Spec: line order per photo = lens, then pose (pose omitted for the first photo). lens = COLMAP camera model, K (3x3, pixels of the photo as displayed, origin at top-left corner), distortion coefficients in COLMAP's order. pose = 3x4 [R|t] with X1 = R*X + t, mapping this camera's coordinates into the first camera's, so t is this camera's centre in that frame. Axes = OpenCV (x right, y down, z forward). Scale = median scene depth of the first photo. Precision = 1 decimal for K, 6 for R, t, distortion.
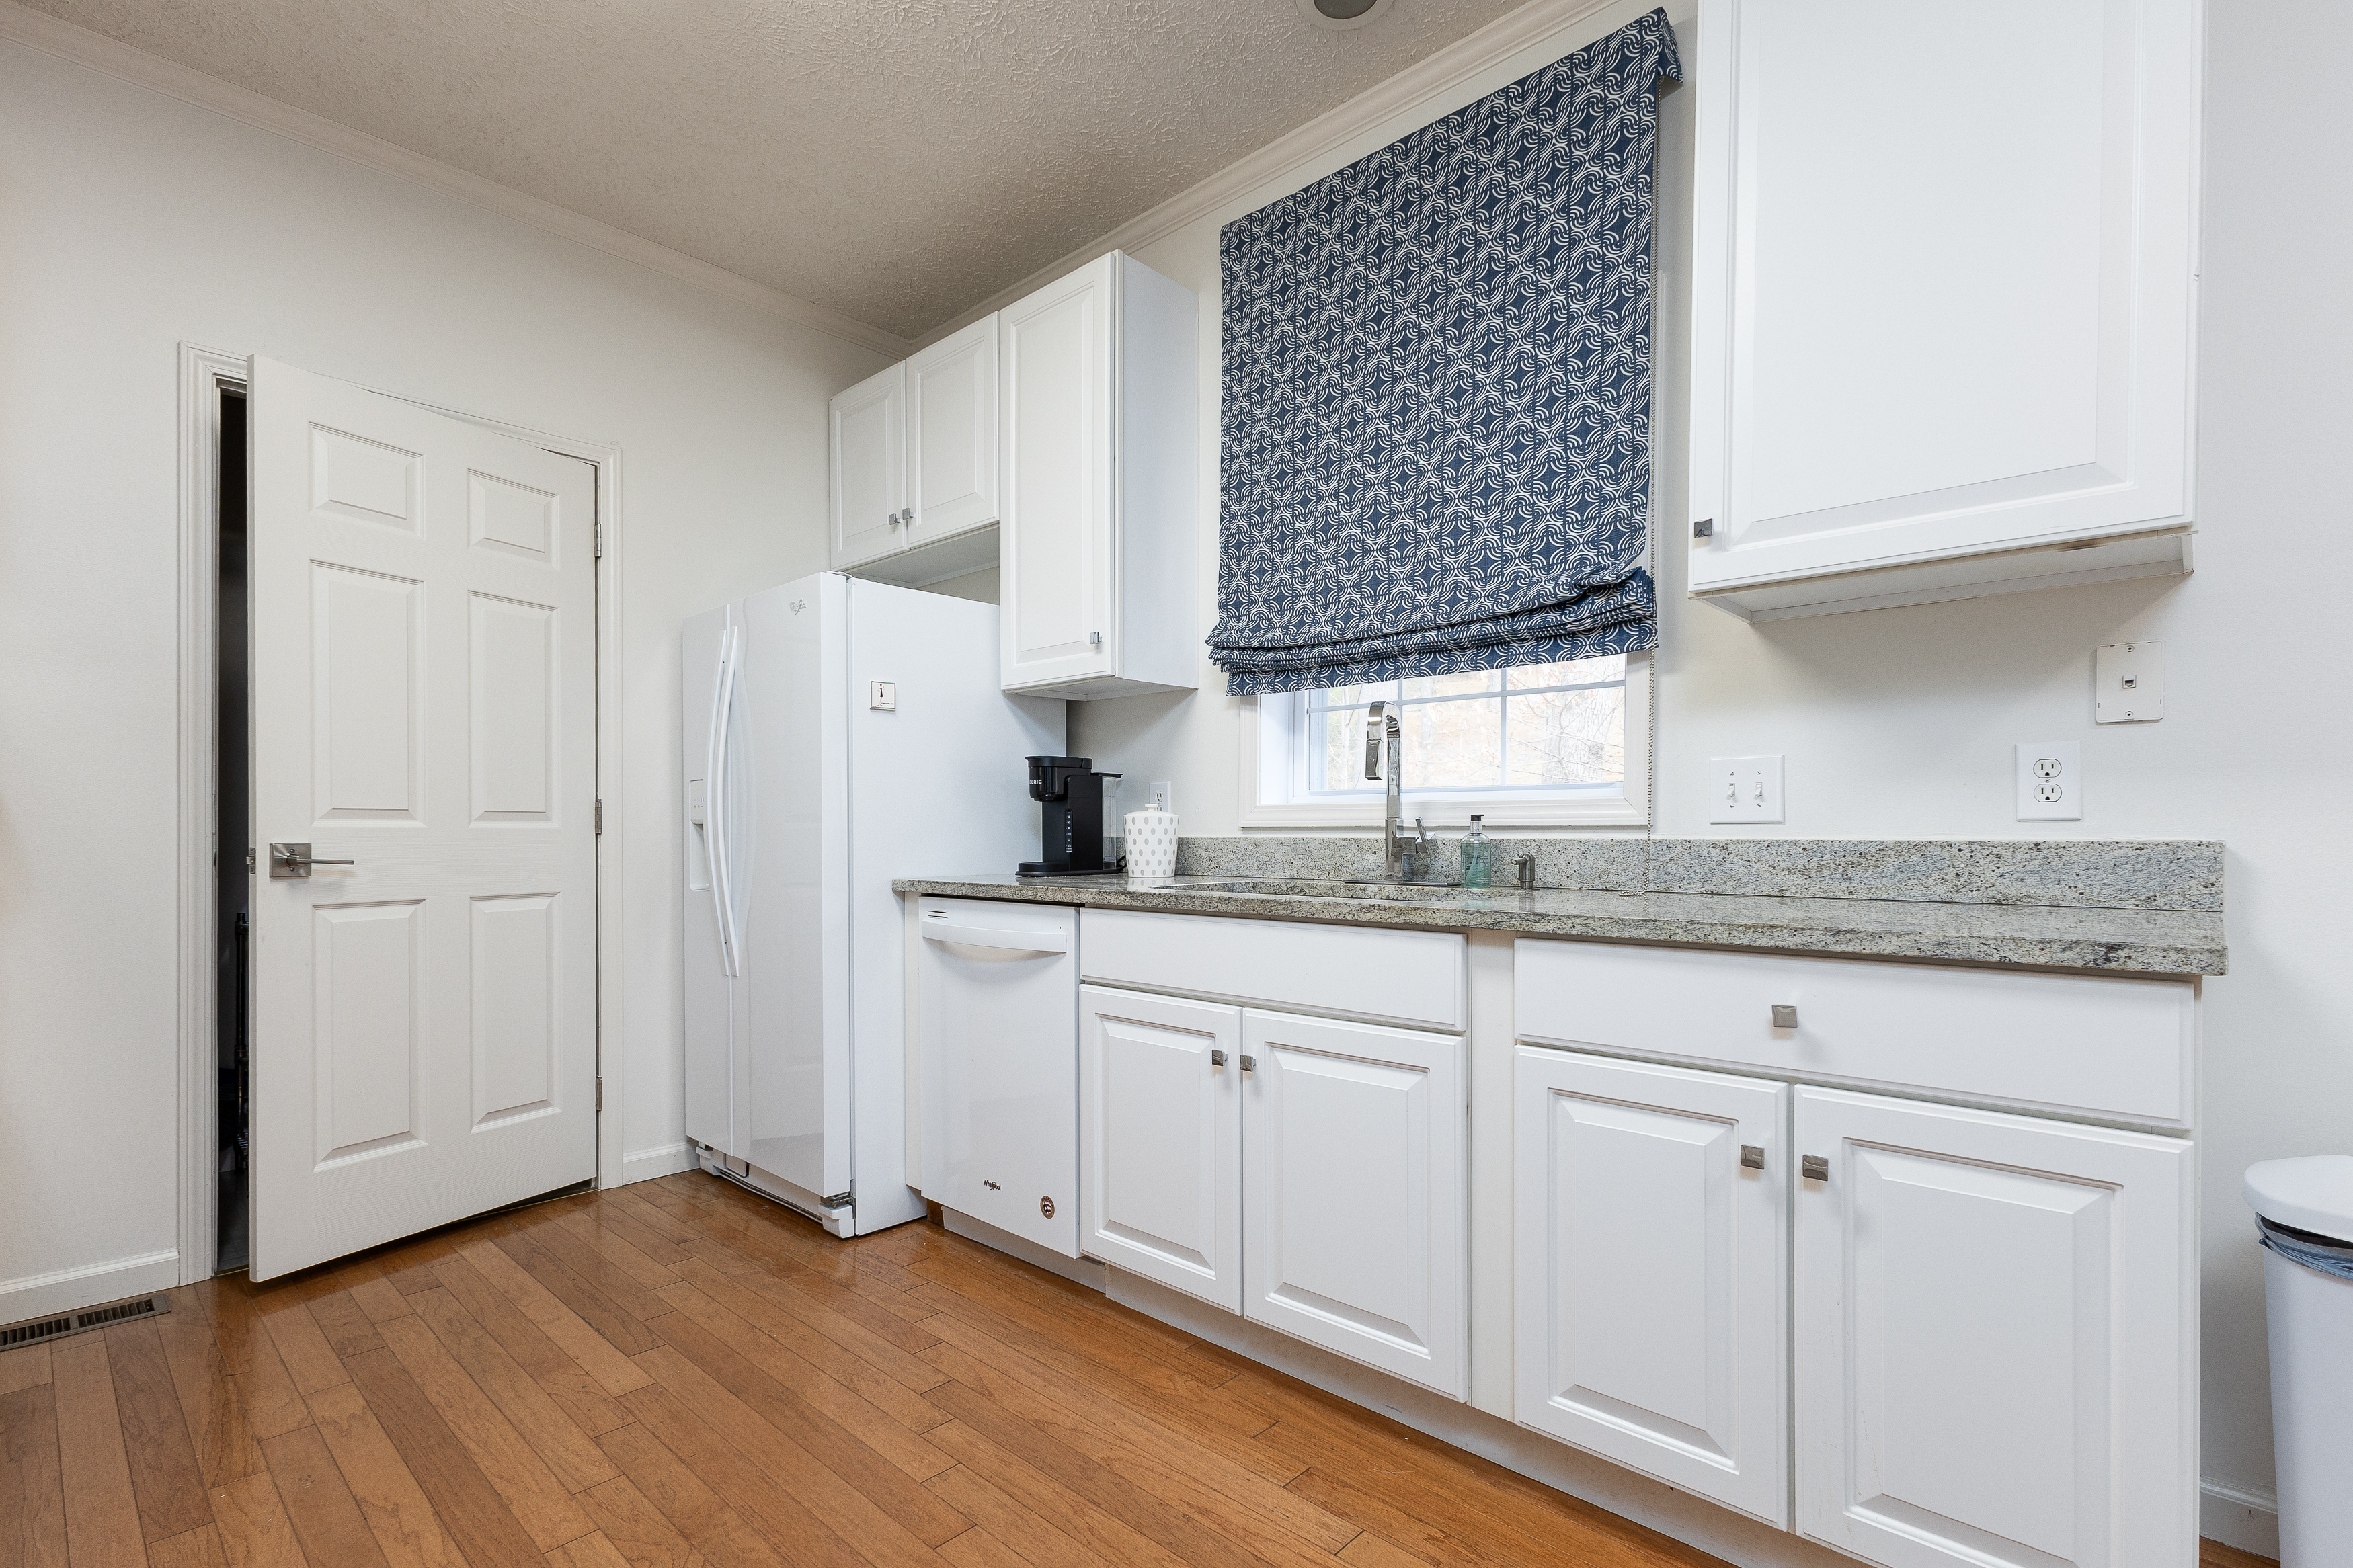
lens RADIAL K [[1080.5, 0, 1215.3], [0, 1080.5, 831.0], [0, 0, 1]] dist [0.002209, -0.000259]
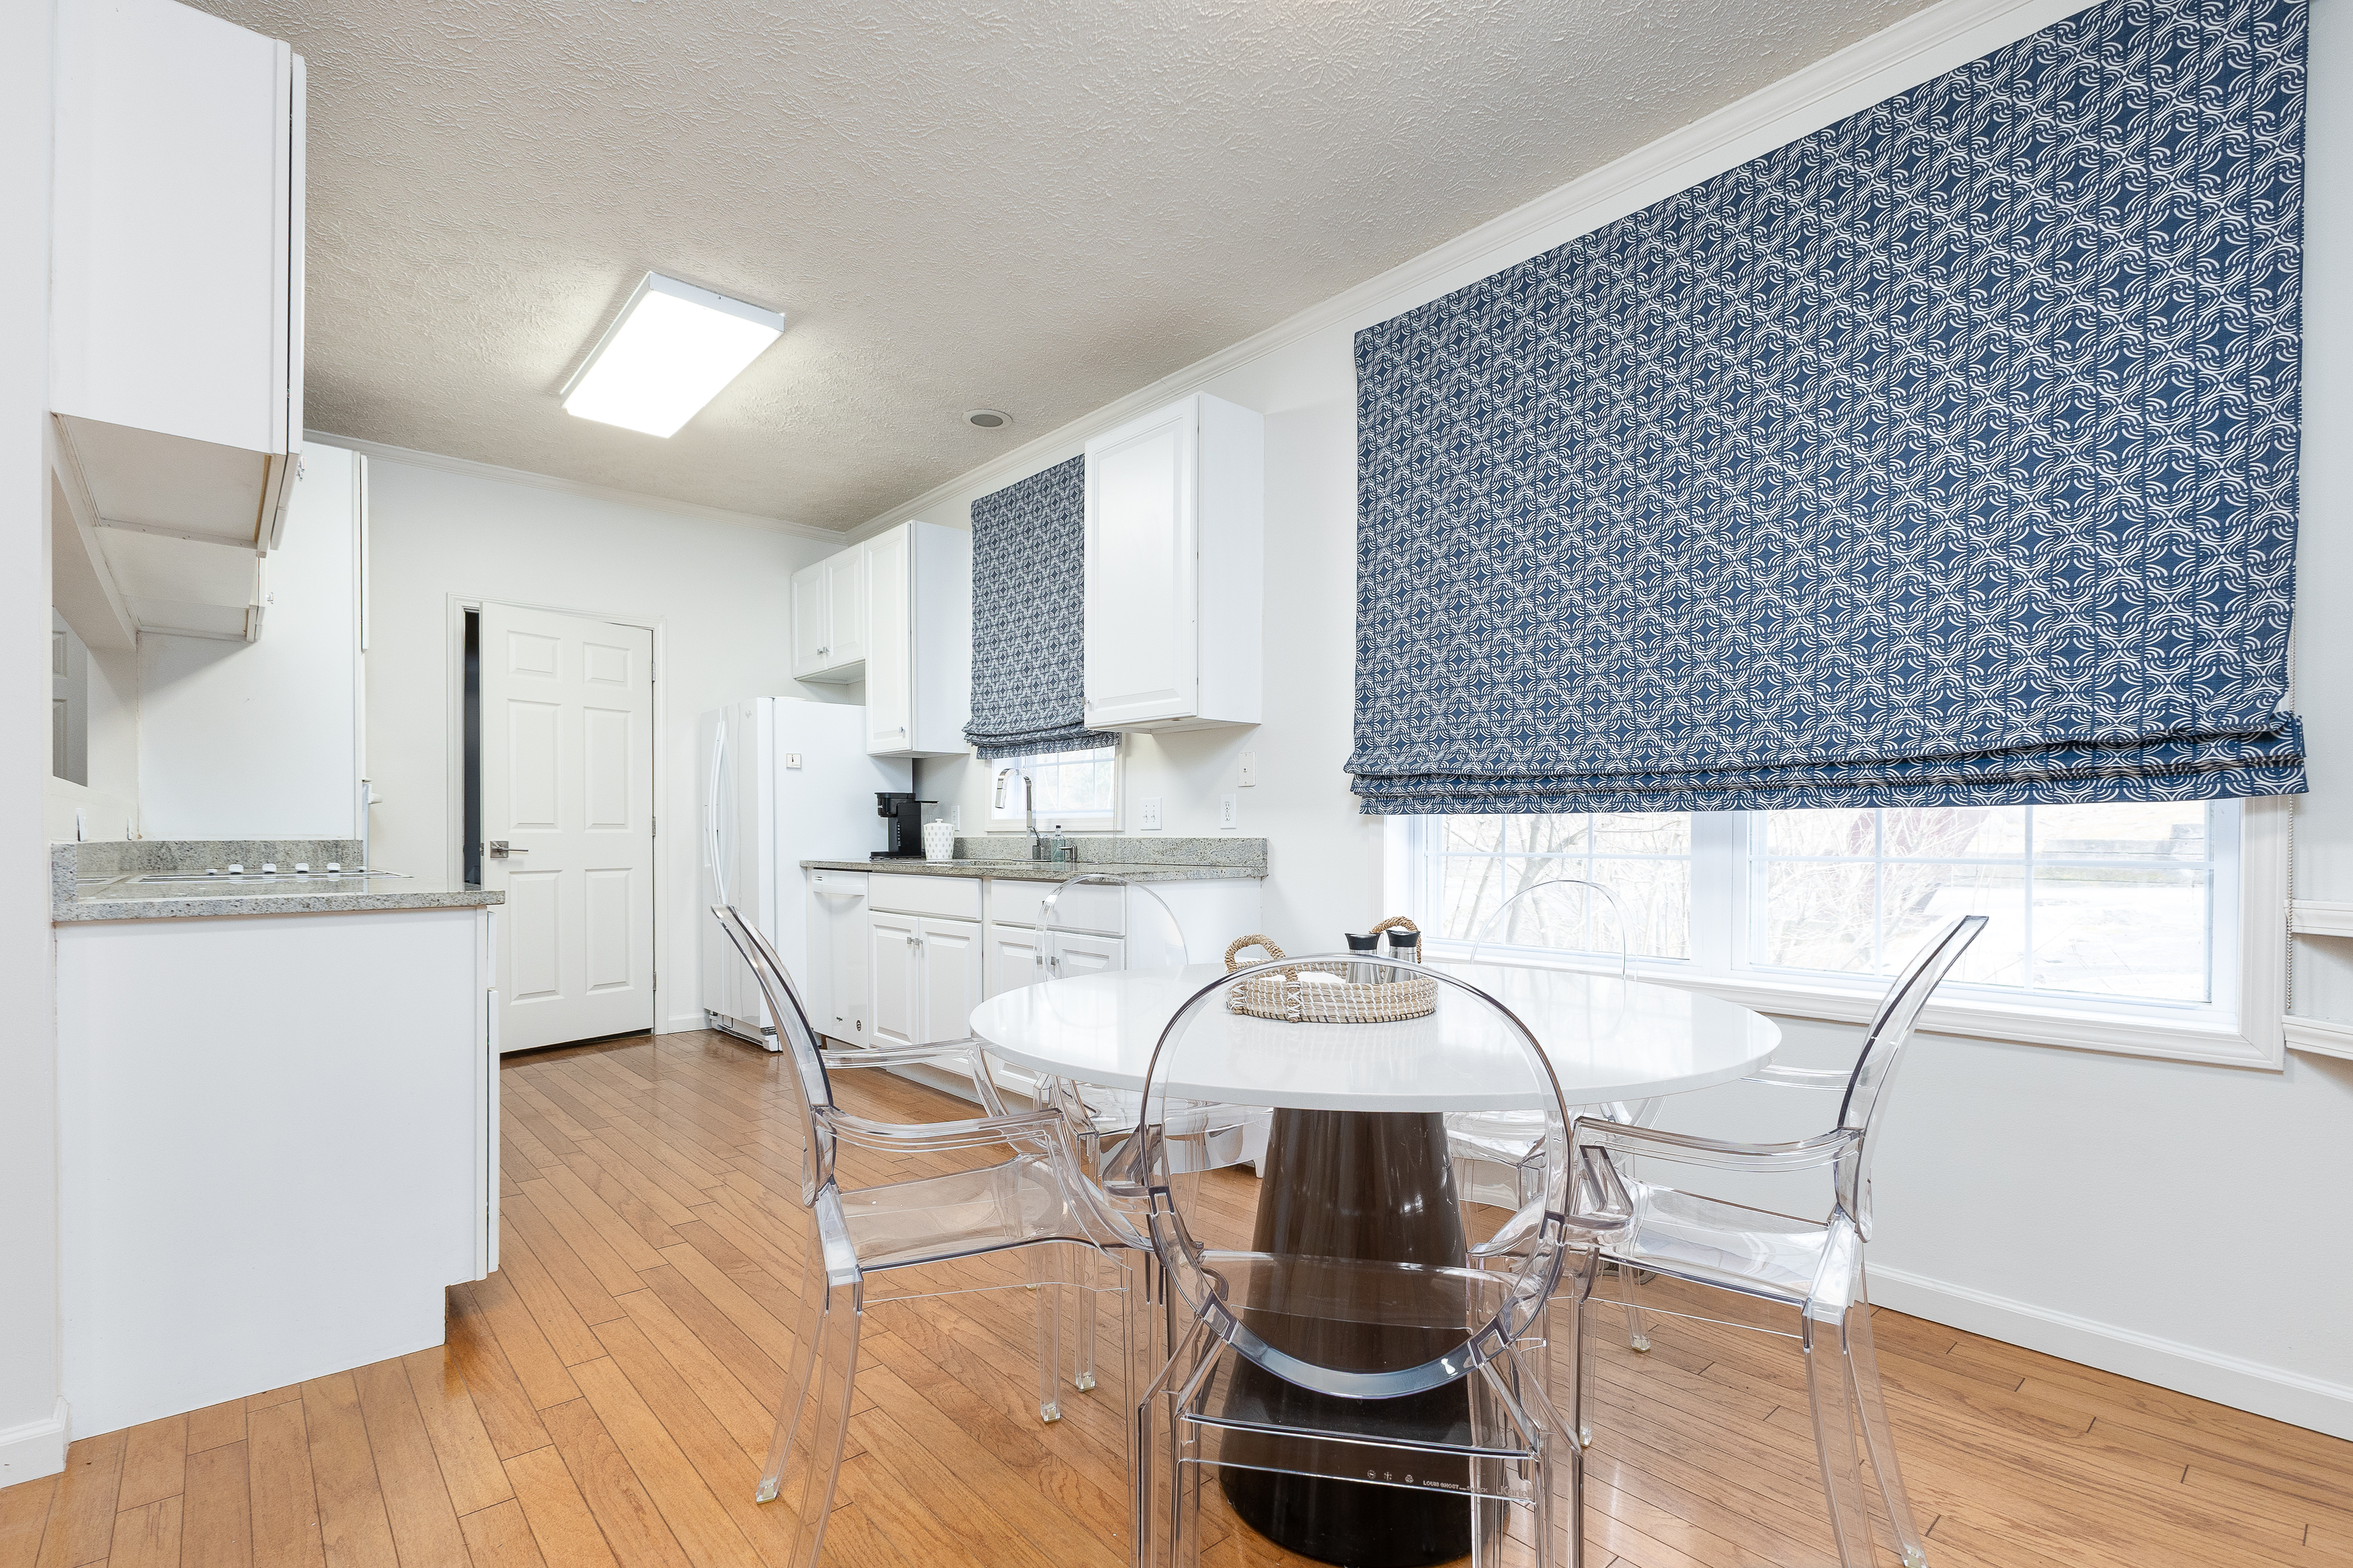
lens RADIAL K [[1080.5, 0, 1215.3], [0, 1080.5, 831.0], [0, 0, 1]] dist [0.002209, -0.000259]
pose [[0.995332, -0.002861, -0.096468, 0.593799], [0.002863, 0.999996, -0.000115, -0.002927], [0.096468, -0.000162, 0.995336, -0.780083]]
